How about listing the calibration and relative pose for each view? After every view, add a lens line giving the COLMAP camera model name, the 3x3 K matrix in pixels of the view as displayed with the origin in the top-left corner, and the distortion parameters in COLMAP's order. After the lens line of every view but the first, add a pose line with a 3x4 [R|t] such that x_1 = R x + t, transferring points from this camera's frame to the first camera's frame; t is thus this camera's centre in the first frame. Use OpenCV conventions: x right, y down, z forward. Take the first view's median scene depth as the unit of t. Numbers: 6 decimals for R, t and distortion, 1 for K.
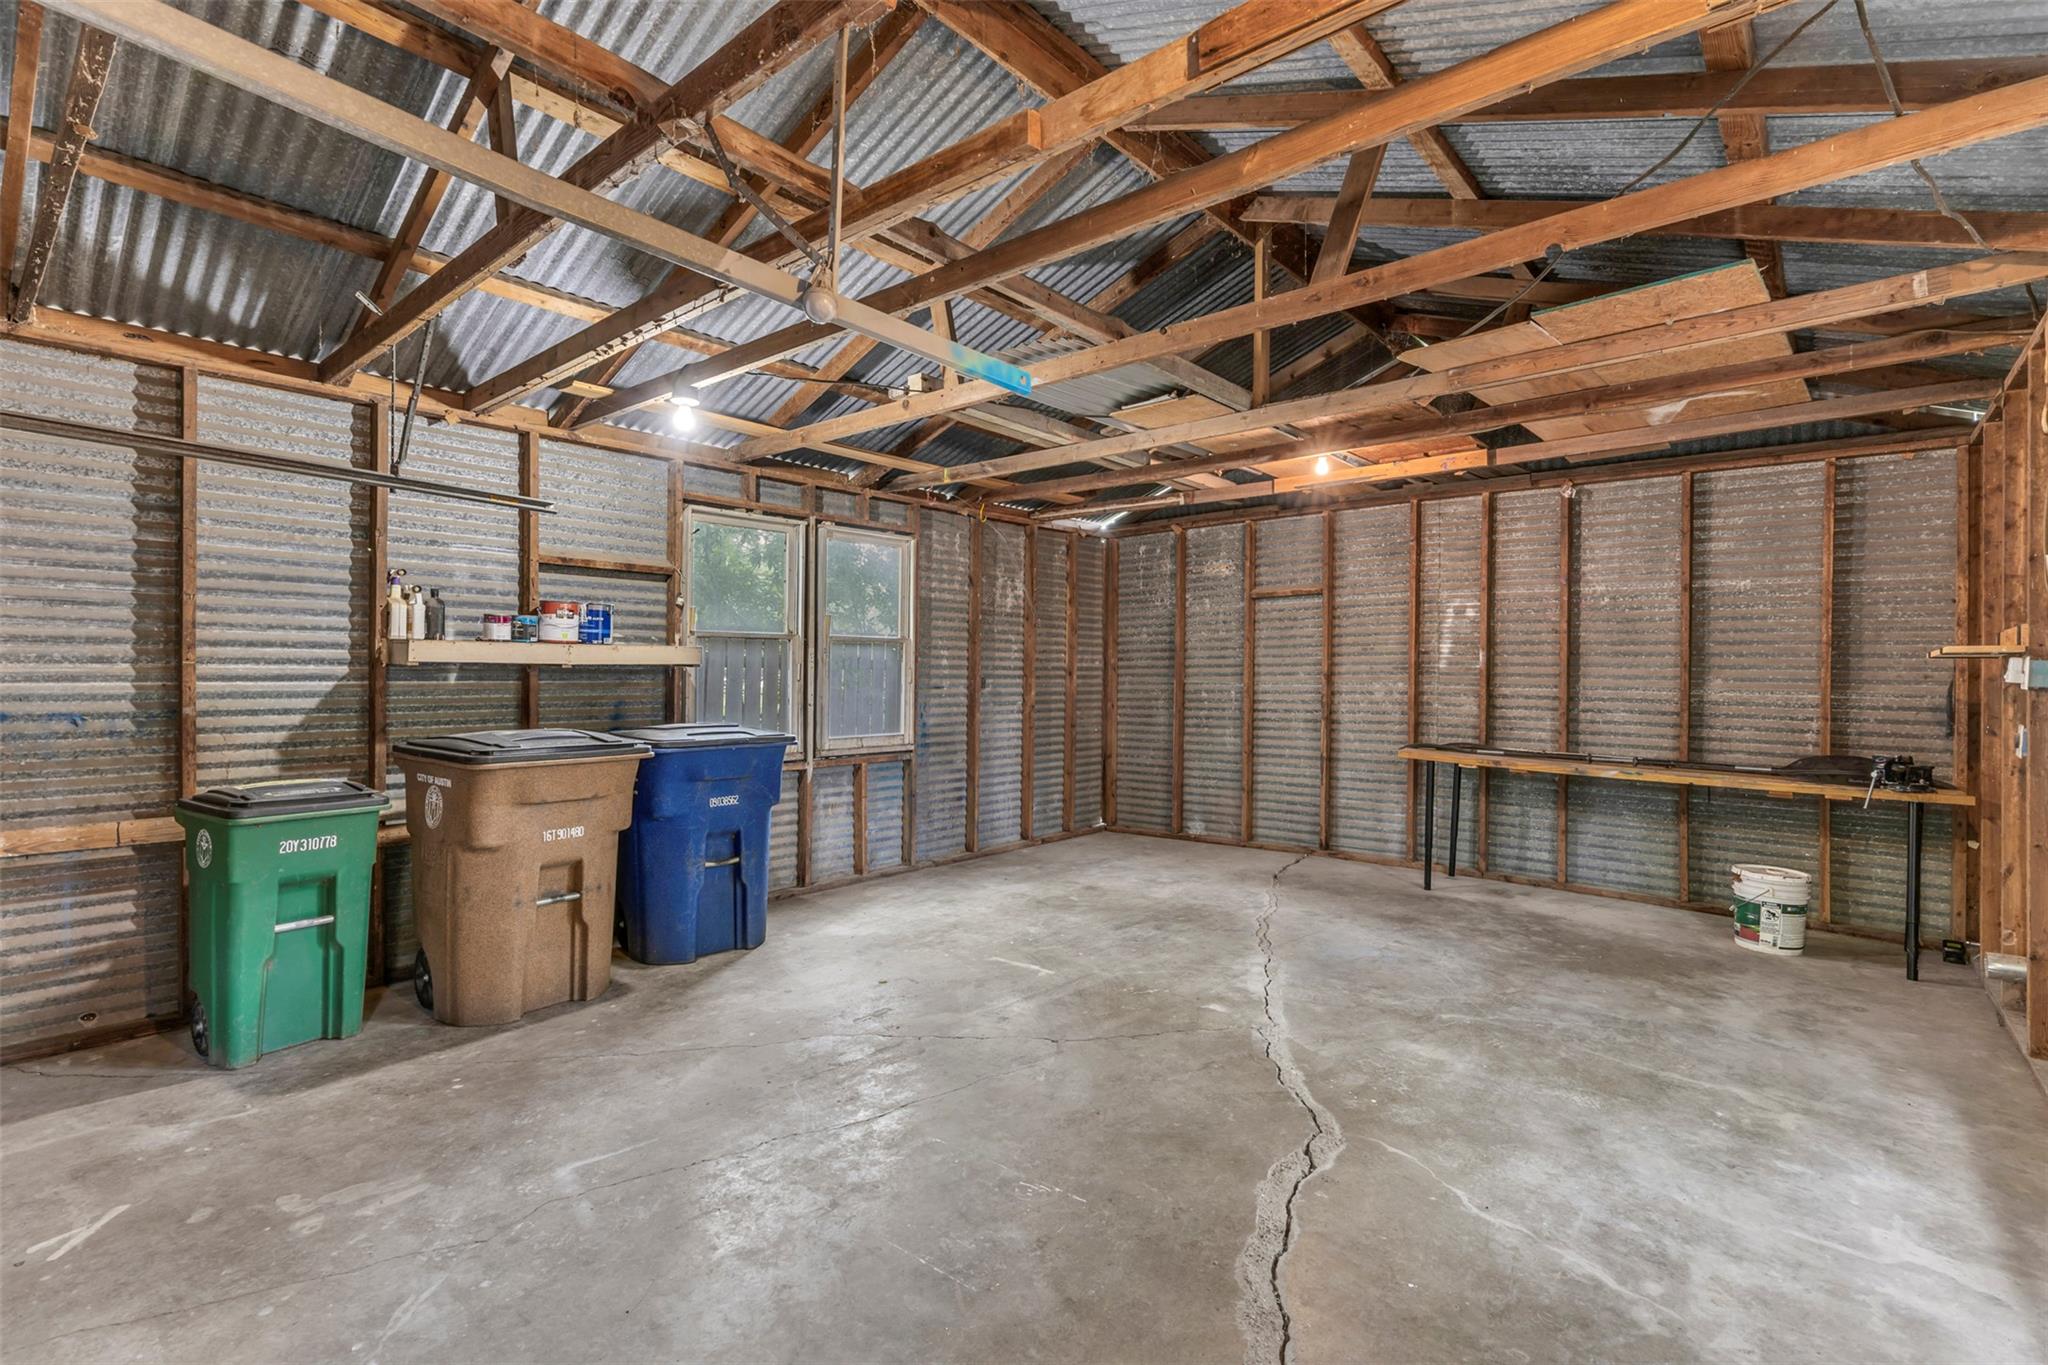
lens RADIAL K [[919.5, 0, 1027.2], [0, 919.5, 671.3], [0, 0, 1]] dist [-0.000827, -0.000434]
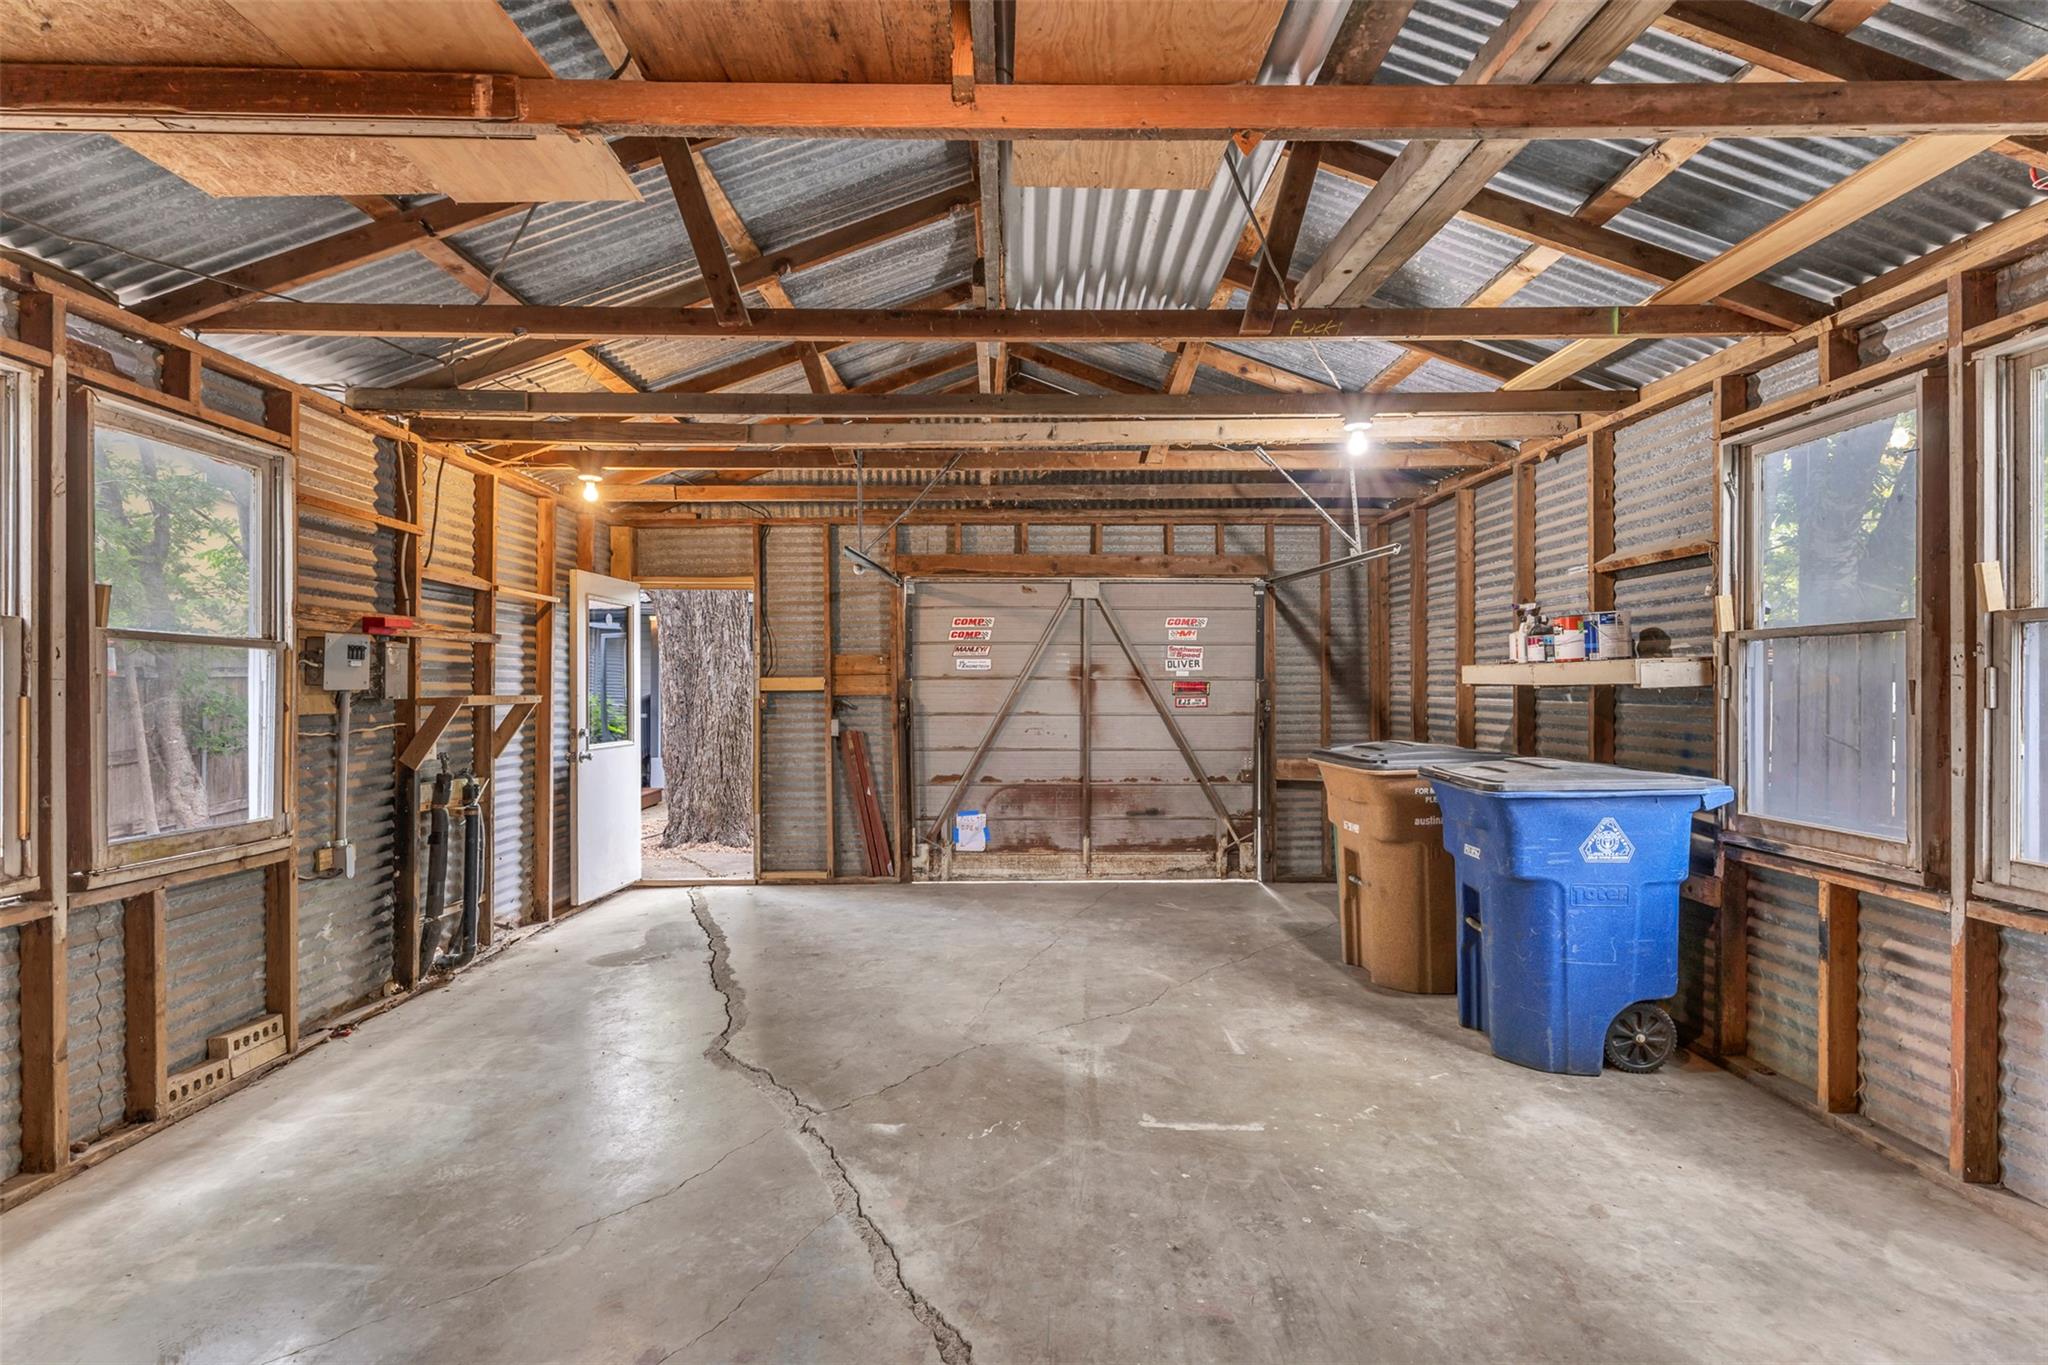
lens RADIAL K [[919.5, 0, 1027.2], [0, 919.5, 671.3], [0, 0, 1]] dist [-0.000827, -0.000434]
pose [[-0.741443, -0.010399, -0.670935, 0.568156], [0.000087, 0.999878, -0.015594, -0.007711], [0.671016, -0.011620, -0.741352, 1.465454]]
